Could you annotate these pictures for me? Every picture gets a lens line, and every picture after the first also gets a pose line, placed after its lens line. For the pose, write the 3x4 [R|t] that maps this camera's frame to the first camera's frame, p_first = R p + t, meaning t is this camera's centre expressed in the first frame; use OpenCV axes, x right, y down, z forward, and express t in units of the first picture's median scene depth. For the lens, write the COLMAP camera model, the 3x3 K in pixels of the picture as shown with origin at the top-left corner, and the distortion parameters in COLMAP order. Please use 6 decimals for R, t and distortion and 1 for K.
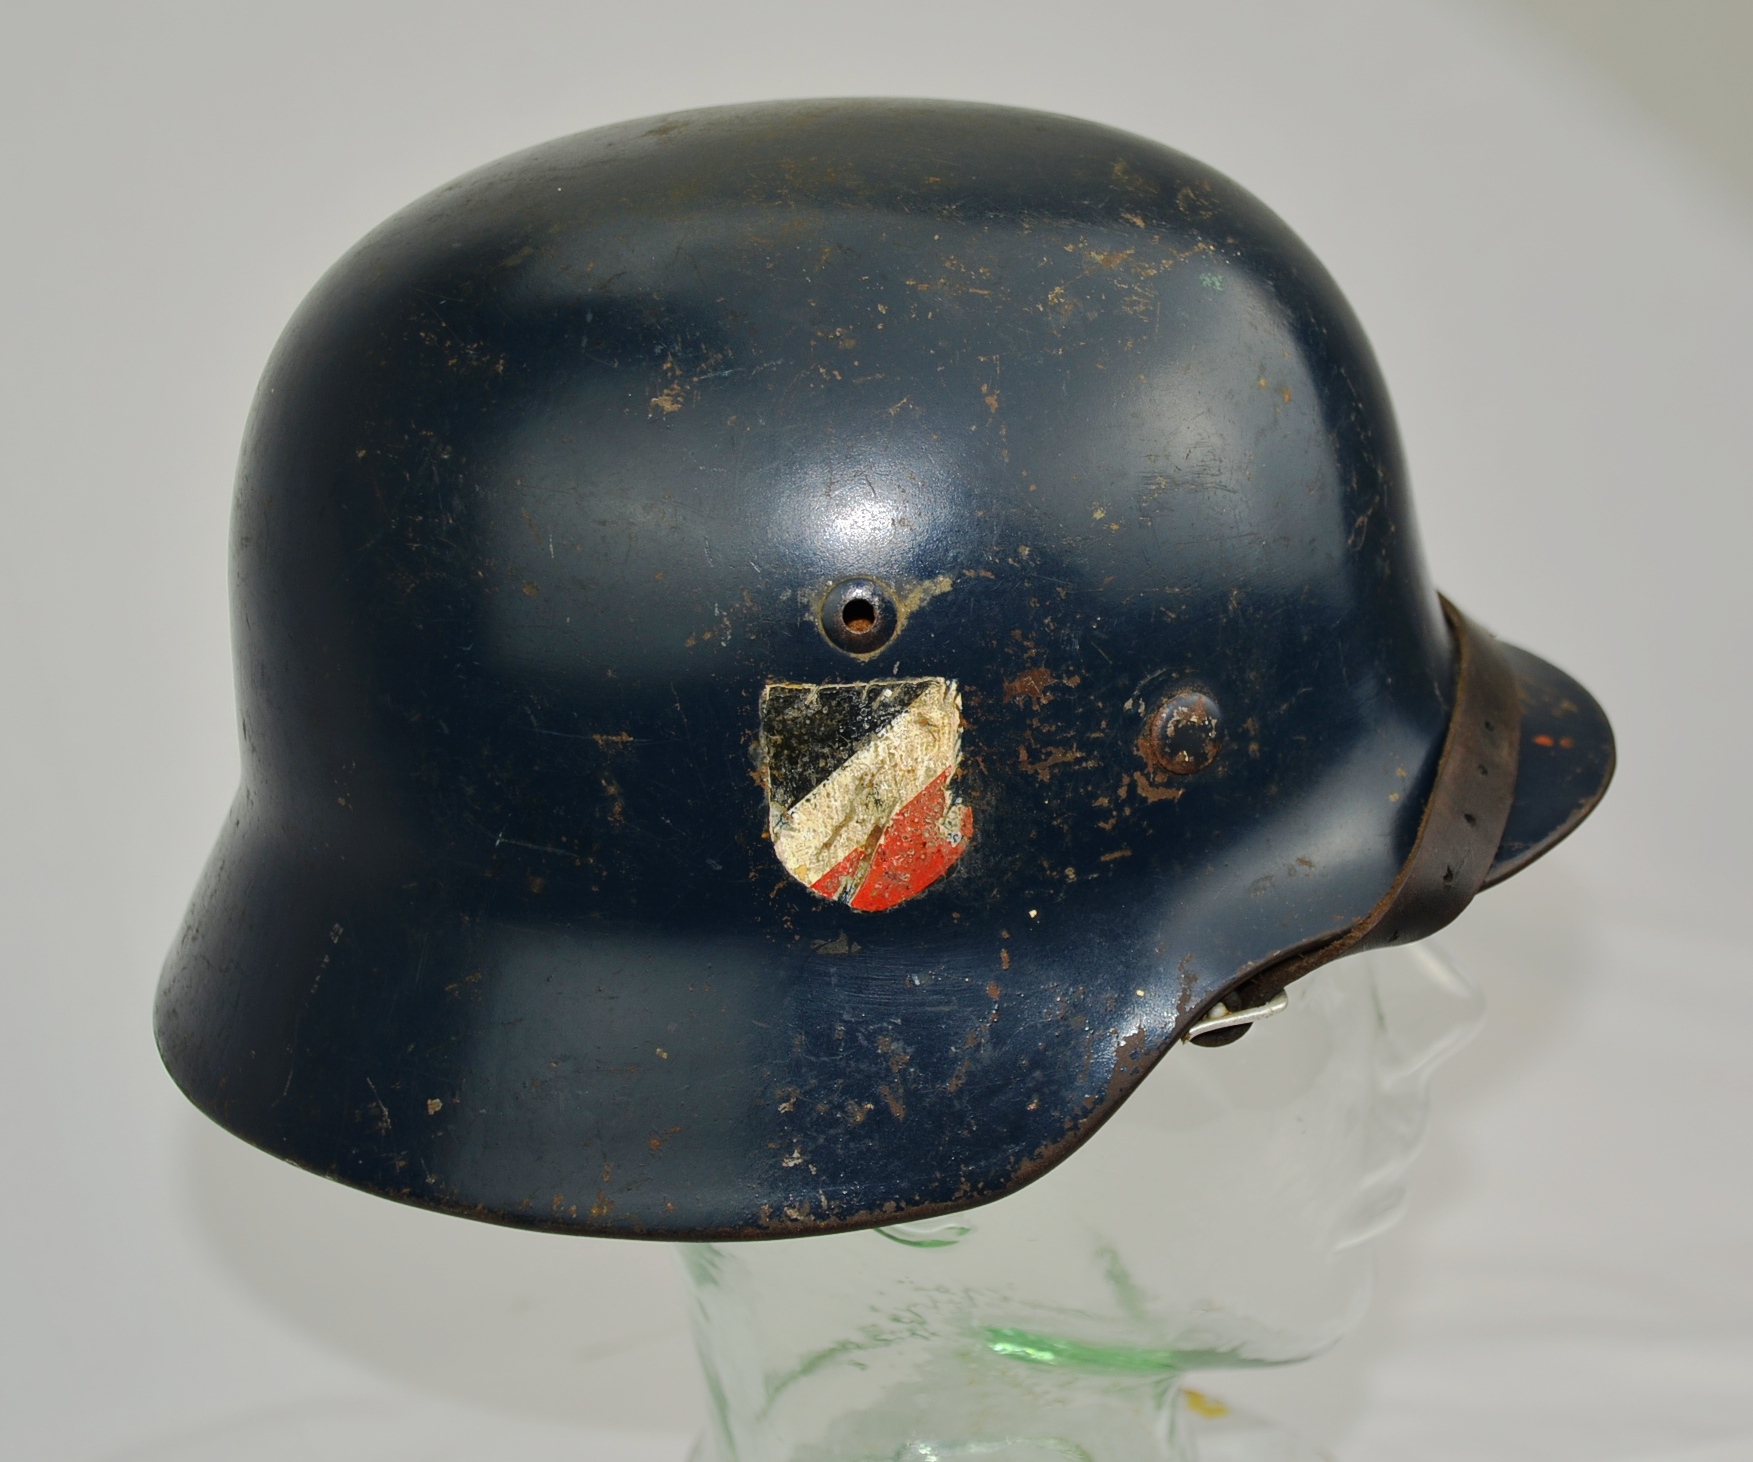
lens RADIAL K [[2673.0, 0, 868.7], [0, 2673.0, 726.3], [0, 0, 1]] dist [0.310223, 0.000000]
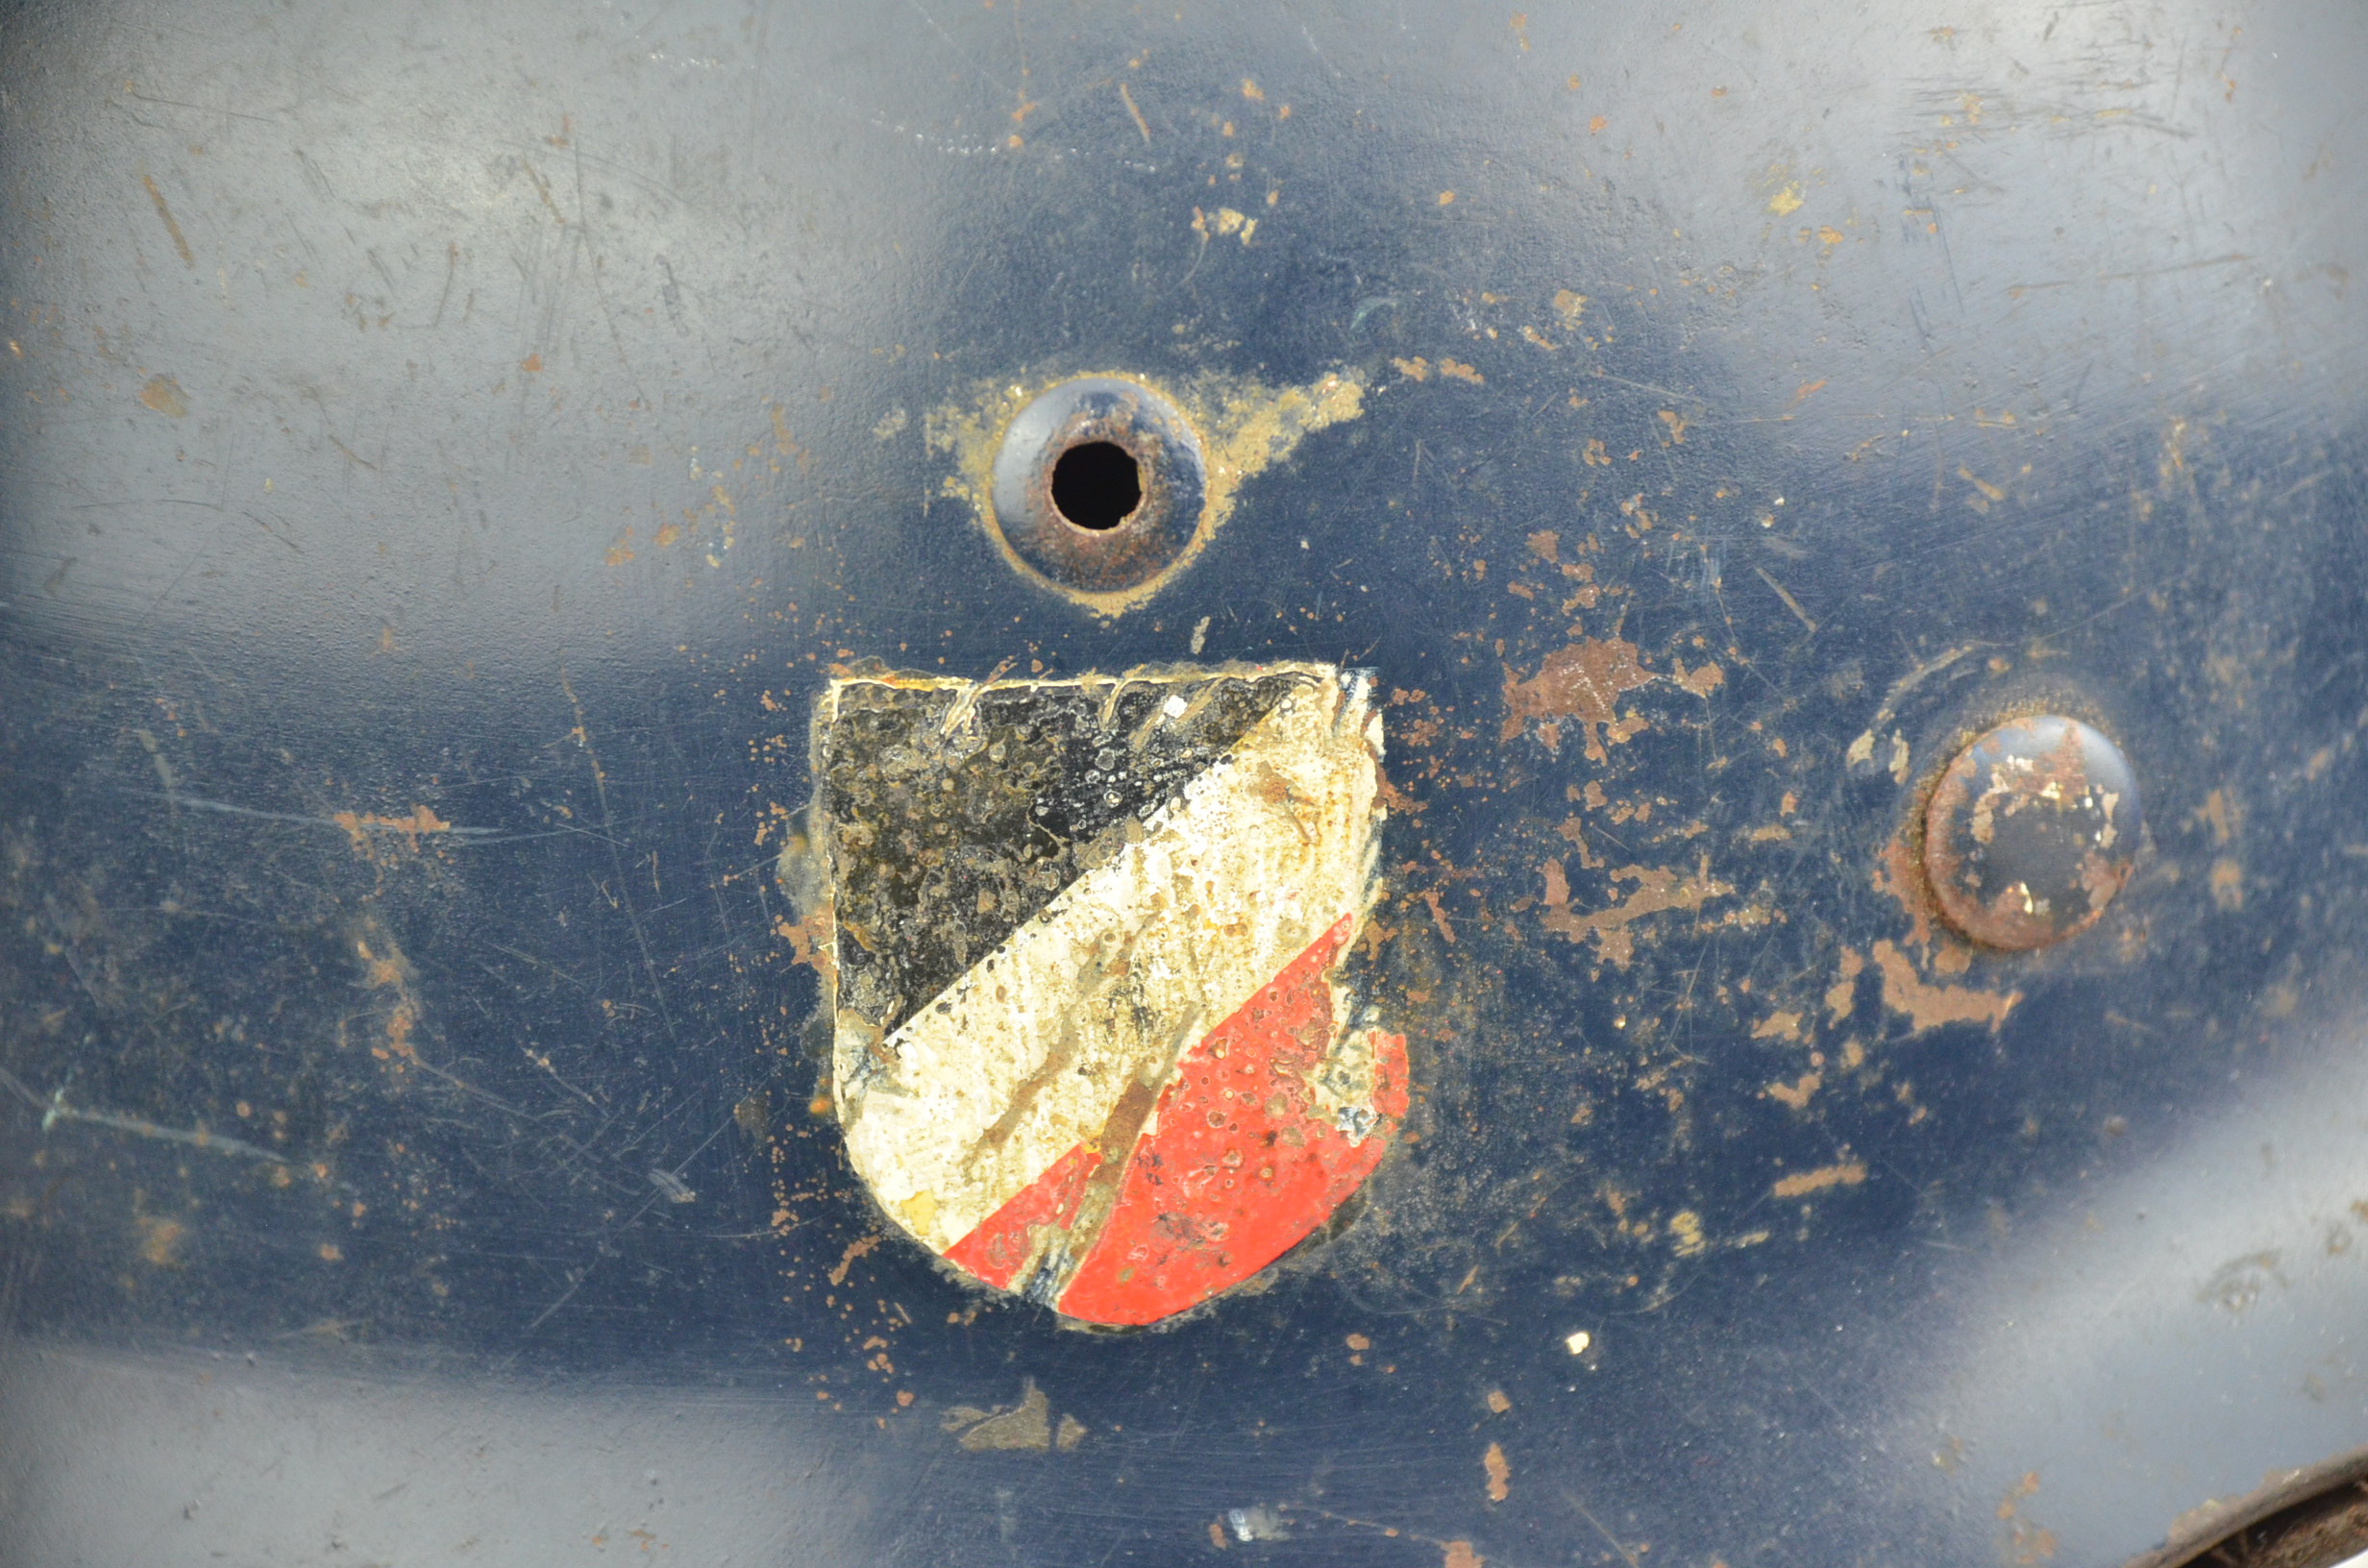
lens RADIAL K [[13708.1, 0, 1194.0], [0, 13708.1, 775.9], [0, 0, 1]] dist [2.800542, 0.000000]
pose [[0.999536, 0.015518, 0.026202, -0.037226], [-0.015684, 0.999858, 0.006138, -0.014314], [-0.026103, -0.006546, 0.999638, -0.801094]]
